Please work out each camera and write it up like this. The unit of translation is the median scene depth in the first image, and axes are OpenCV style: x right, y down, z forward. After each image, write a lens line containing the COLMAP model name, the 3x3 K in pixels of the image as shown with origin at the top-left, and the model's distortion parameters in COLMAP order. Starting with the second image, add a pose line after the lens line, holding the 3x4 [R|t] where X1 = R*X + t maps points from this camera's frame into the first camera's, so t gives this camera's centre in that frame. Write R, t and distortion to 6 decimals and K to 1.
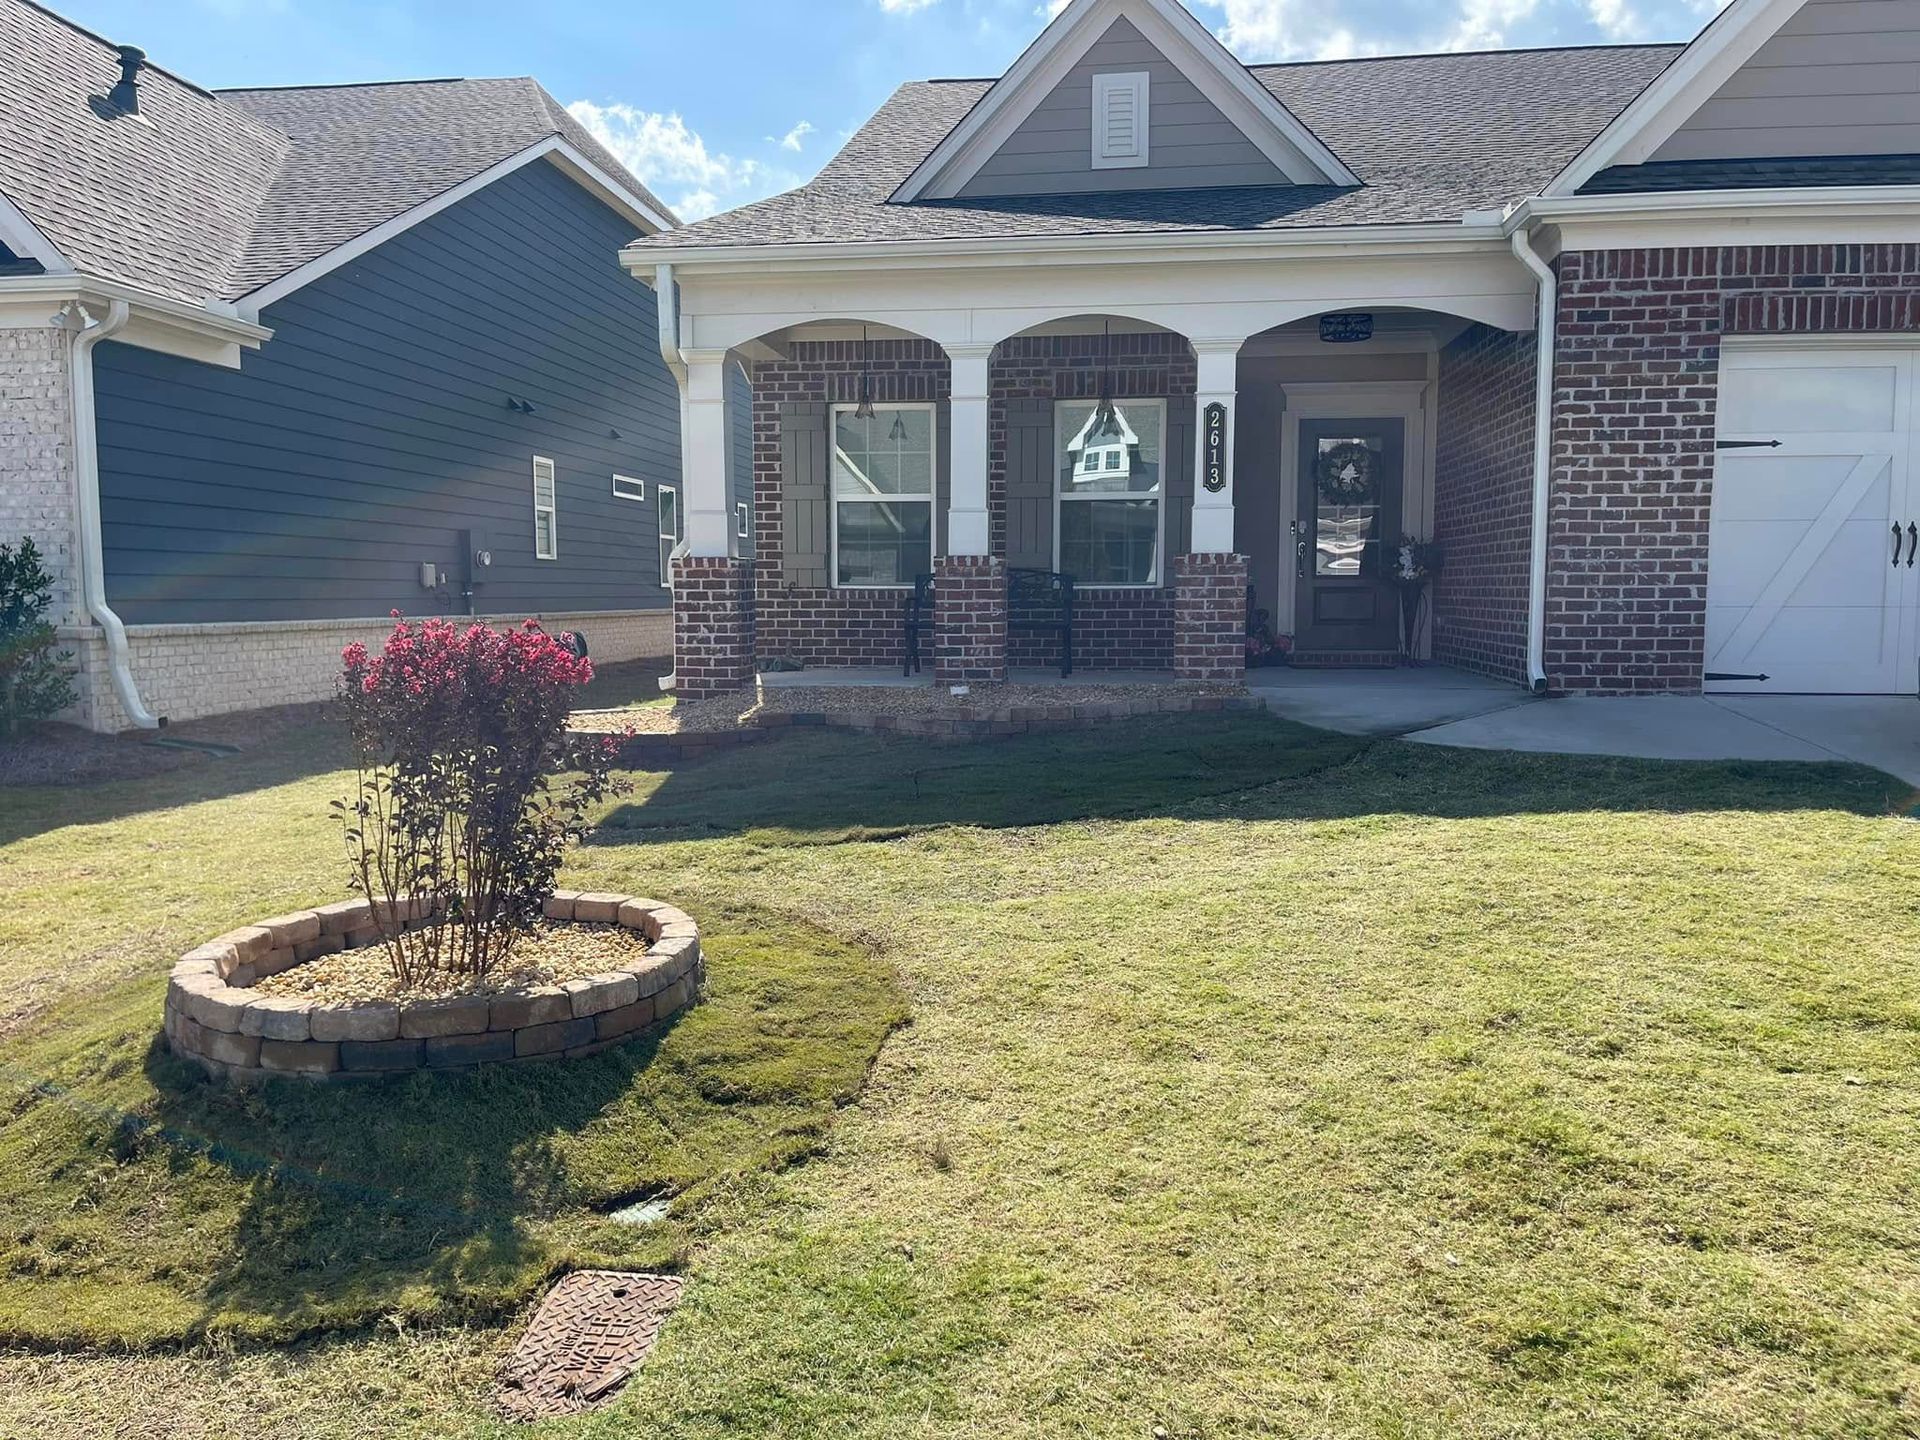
lens RADIAL K [[1477.8, 0, 953.7], [0, 1477.8, 728.2], [0, 0, 1]] dist [0.046957, -0.023596]
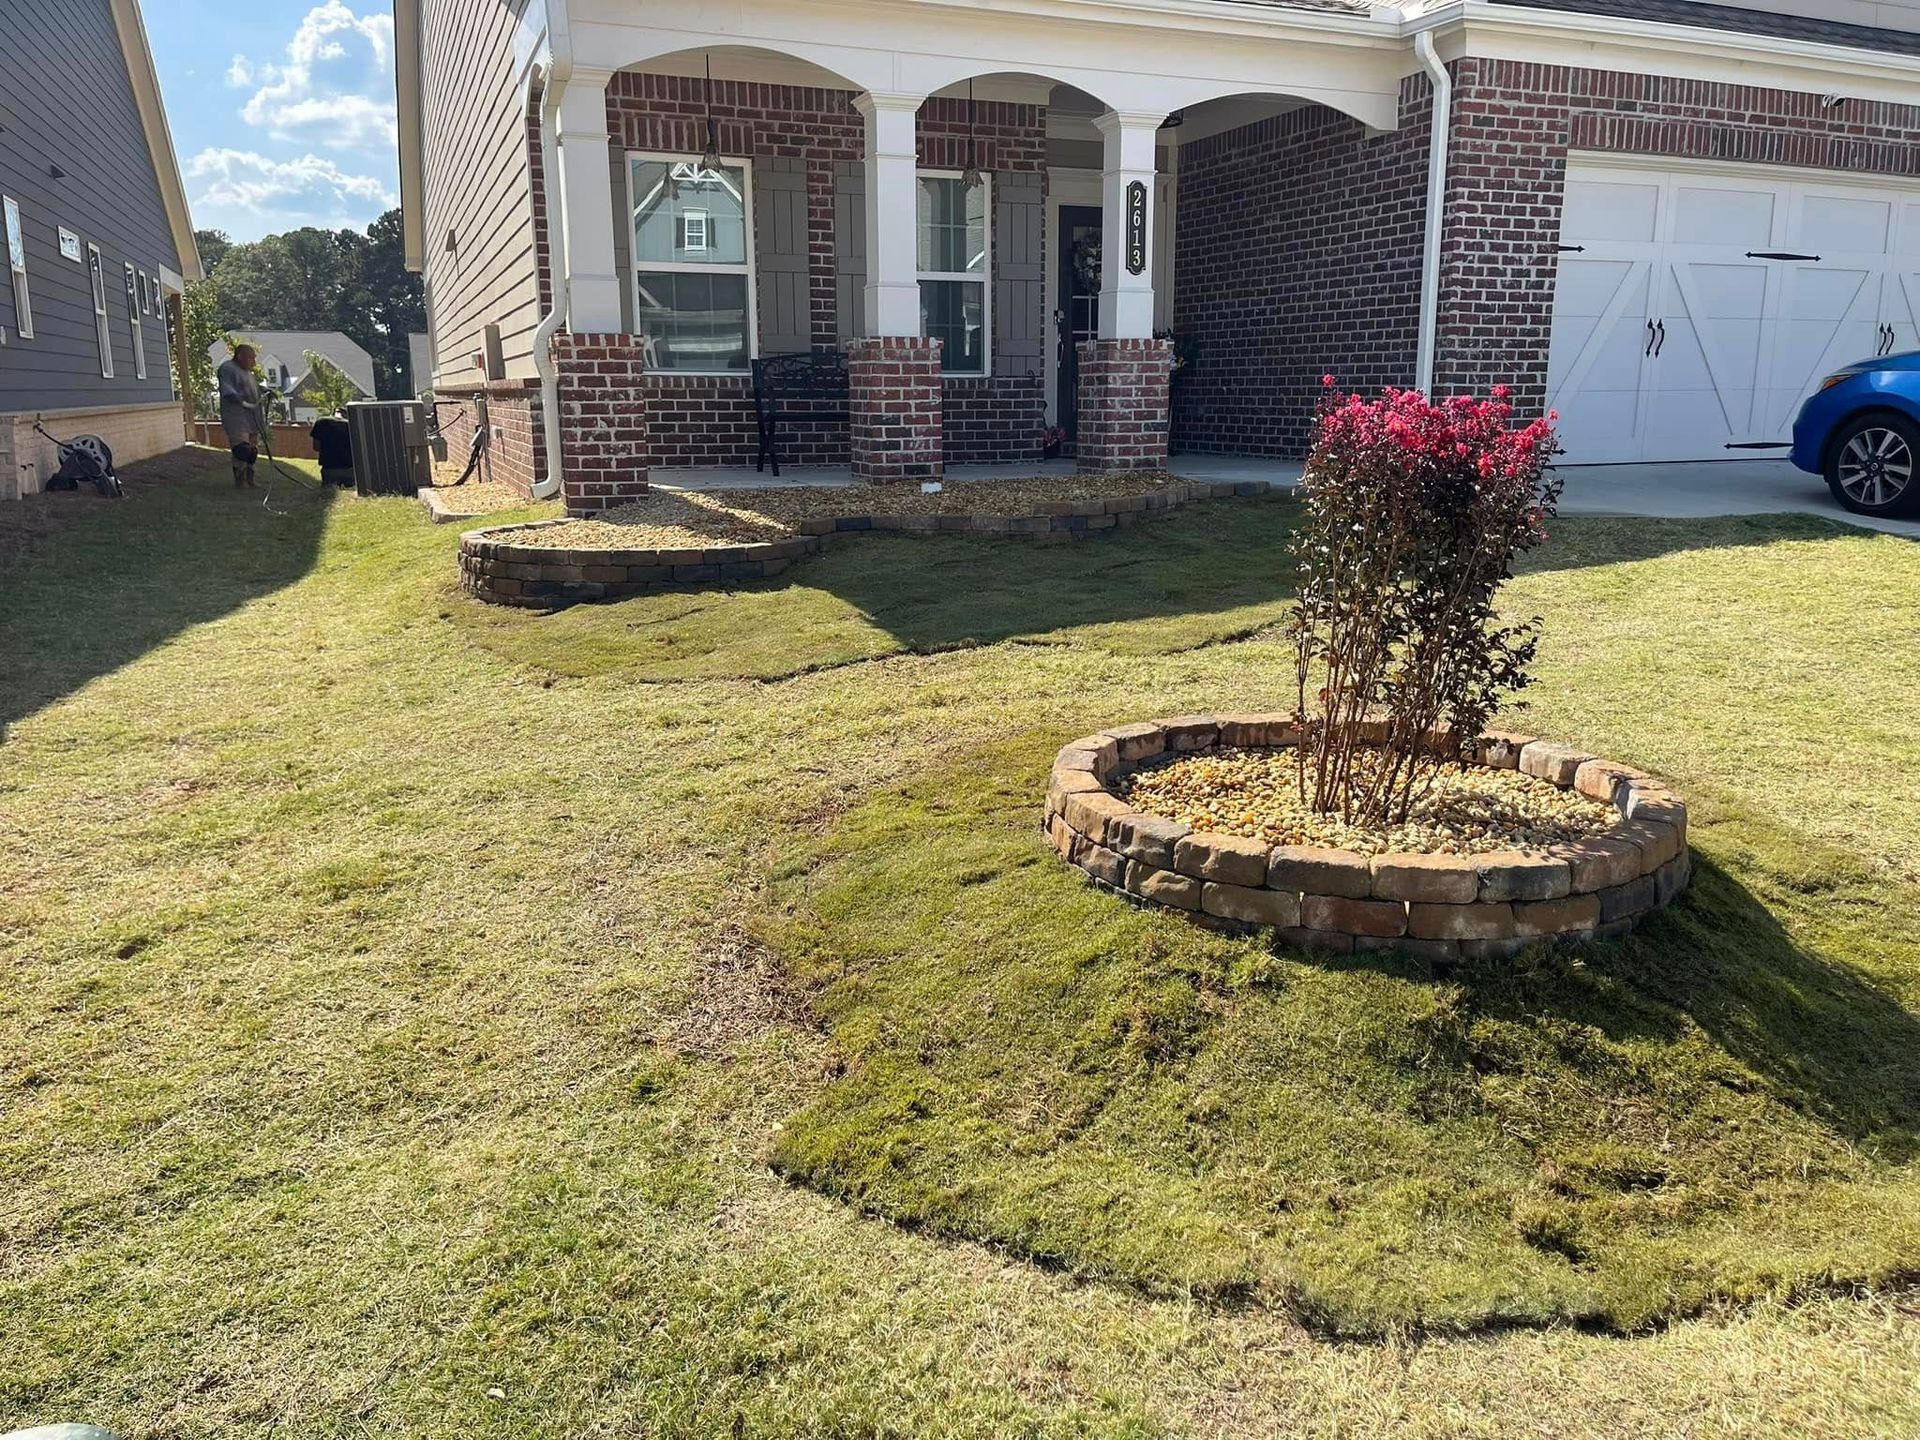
lens RADIAL K [[1477.8, 0, 969.2], [0, 1477.8, 708.4], [0, 0, 1]] dist [0.046957, -0.023596]
pose [[0.870739, -0.103315, 0.480770, -0.429667], [0.046388, 0.990578, 0.128856, -0.006420], [-0.489552, -0.089897, 0.867327, 0.174266]]
